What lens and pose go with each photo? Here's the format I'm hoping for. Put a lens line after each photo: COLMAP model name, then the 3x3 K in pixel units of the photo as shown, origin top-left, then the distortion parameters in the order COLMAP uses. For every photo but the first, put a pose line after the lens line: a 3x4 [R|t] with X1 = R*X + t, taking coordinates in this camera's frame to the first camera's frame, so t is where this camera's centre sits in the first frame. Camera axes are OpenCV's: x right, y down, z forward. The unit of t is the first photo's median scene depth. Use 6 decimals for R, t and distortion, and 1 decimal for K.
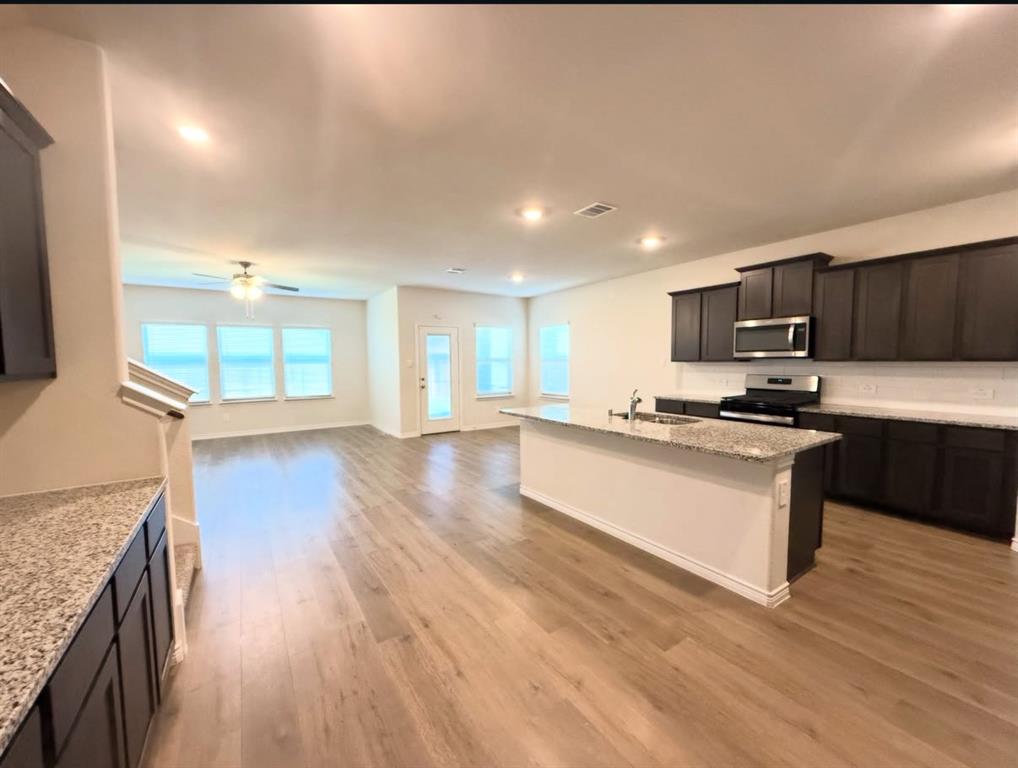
lens RADIAL K [[402.4, 0, 506.4], [0, 402.4, 384.4], [0, 0, 1]] dist [0.000691, 0.000009]
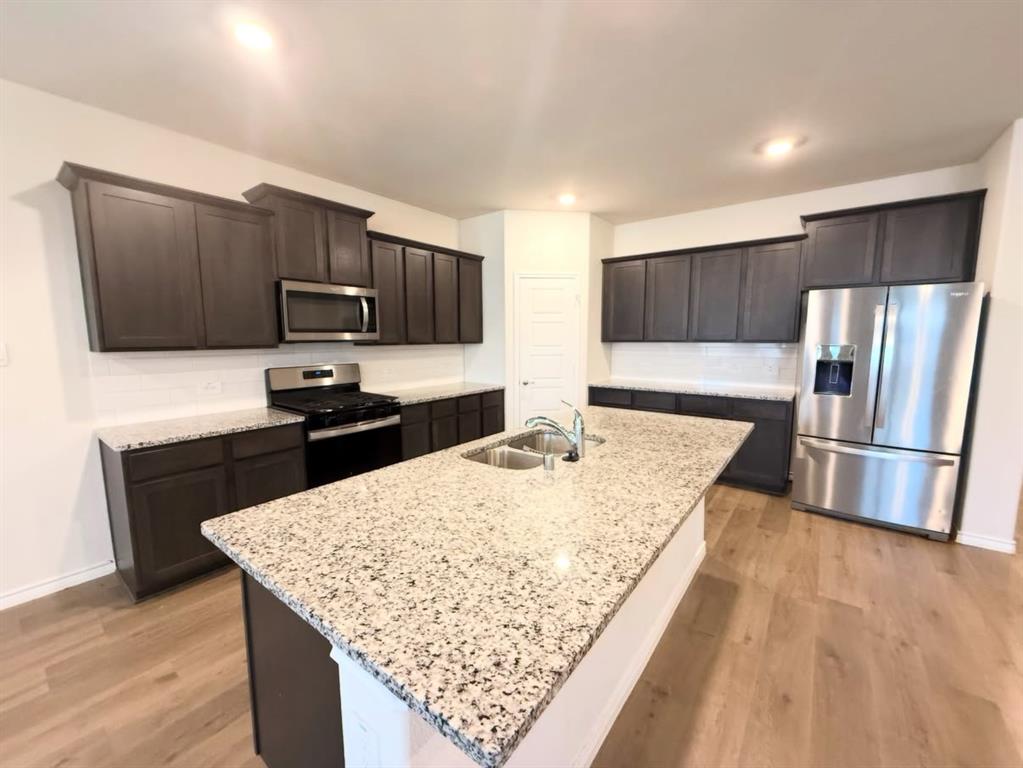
lens RADIAL K [[409.8, 0, 508.6], [0, 409.8, 386.4], [0, 0, 1]] dist [-0.013075, -0.000150]
pose [[-0.310276, -0.094697, 0.945918, -0.176673], [0.075537, 0.989424, 0.123830, -0.079365], [-0.947641, 0.109873, -0.299842, 1.392660]]
